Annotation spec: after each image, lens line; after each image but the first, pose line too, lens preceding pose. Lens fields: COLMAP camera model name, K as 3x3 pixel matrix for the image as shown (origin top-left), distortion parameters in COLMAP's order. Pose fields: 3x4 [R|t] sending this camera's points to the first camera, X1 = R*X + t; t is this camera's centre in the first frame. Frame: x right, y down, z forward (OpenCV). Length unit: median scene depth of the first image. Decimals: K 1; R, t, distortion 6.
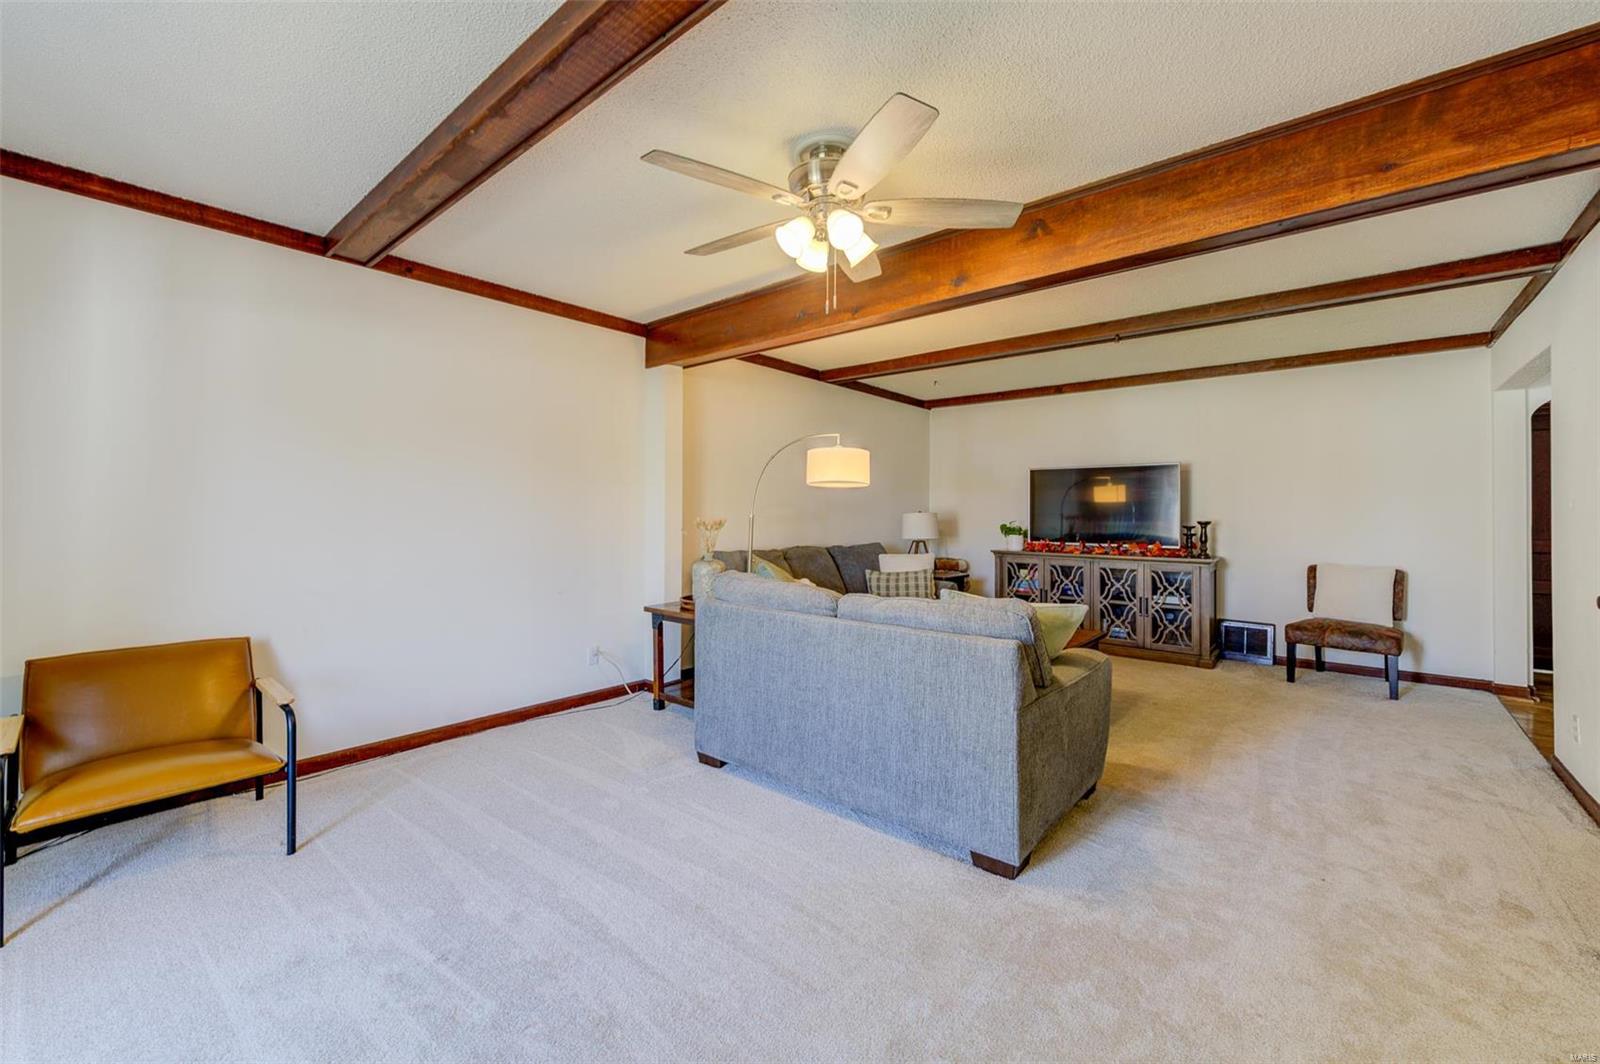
lens RADIAL K [[629.6, 0, 788.3], [0, 629.6, 511.6], [0, 0, 1]] dist [0.005463, -0.001134]
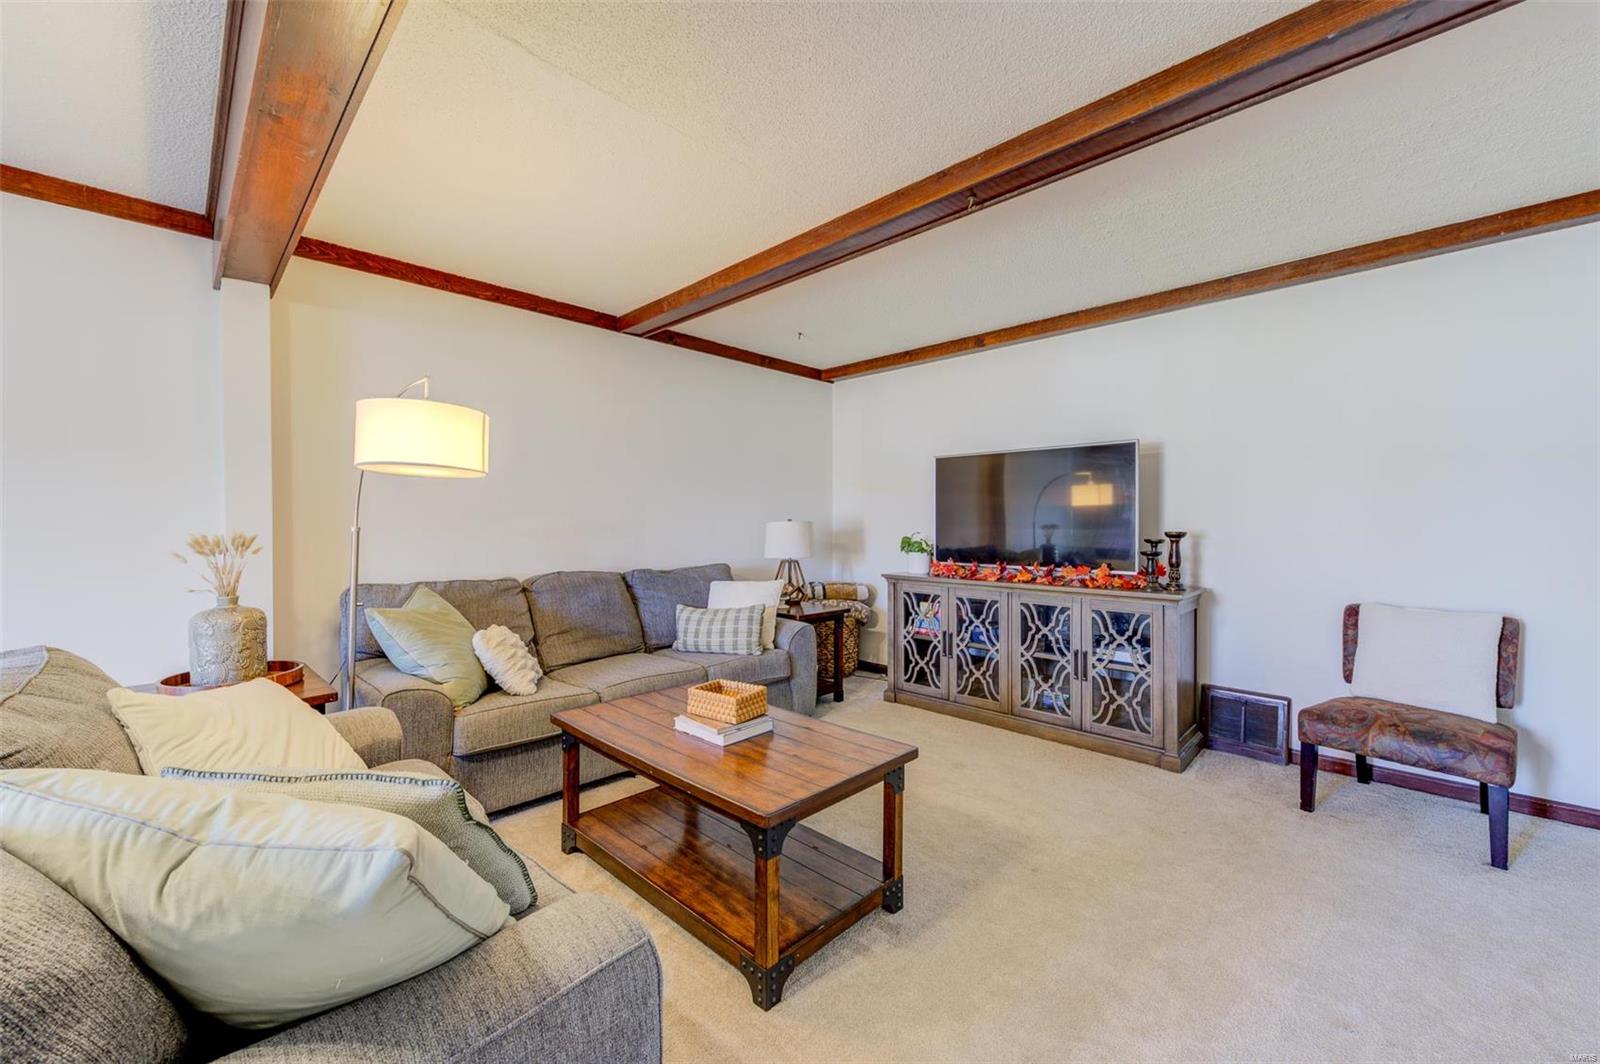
lens RADIAL K [[629.6, 0, 799.7], [0, 629.6, 531.7], [0, 0, 1]] dist [0.005463, -0.001134]
pose [[0.998310, -0.004783, -0.057911, 0.316137], [0.005751, 0.999846, 0.016566, 0.002321], [0.057822, -0.016871, 0.998184, 0.344966]]
